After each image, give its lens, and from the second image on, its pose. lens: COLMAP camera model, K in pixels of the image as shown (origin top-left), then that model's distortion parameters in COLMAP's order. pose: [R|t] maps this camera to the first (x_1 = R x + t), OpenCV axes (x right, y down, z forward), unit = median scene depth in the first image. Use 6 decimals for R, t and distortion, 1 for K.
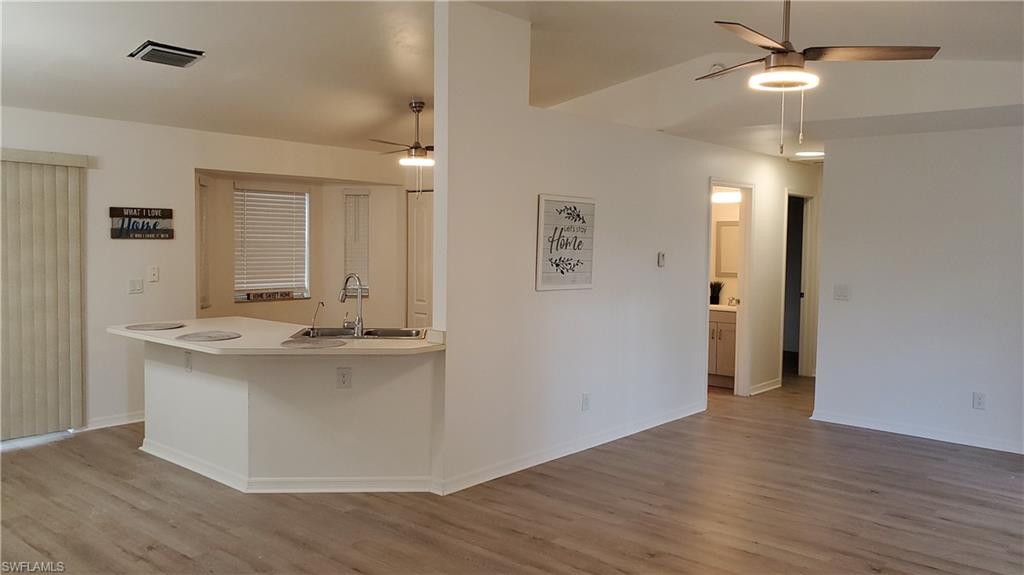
lens RADIAL K [[798.1, 0, 507.3], [0, 798.1, 292.1], [0, 0, 1]] dist [0.022322, 0.001222]
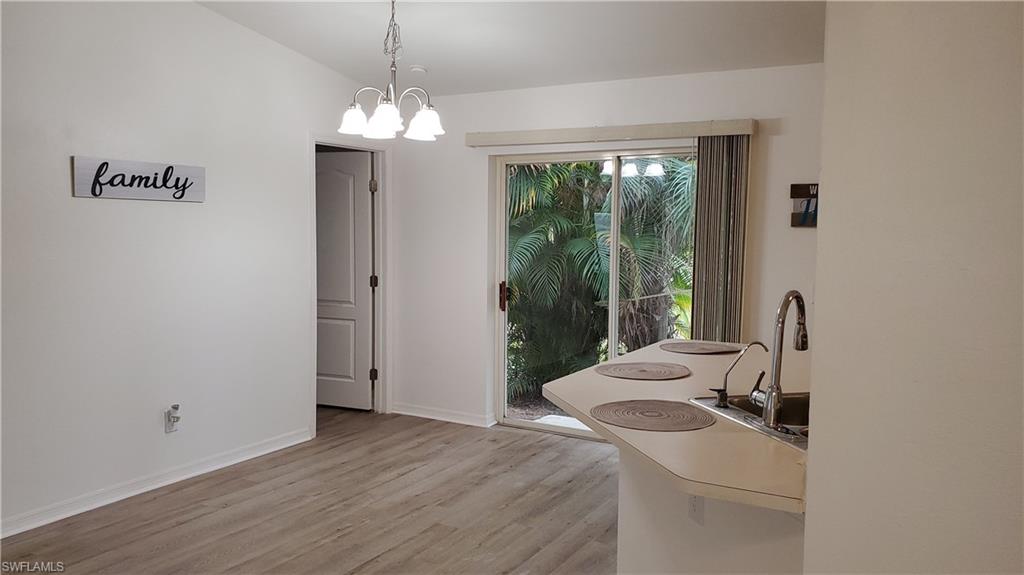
lens RADIAL K [[798.1, 0, 507.3], [0, 798.1, 292.1], [0, 0, 1]] dist [0.022322, 0.001222]
pose [[0.184316, 0.068398, -0.980484, 0.252427], [-0.075178, 0.995634, 0.055322, -0.037212], [0.979988, 0.063514, 0.188653, 0.813131]]
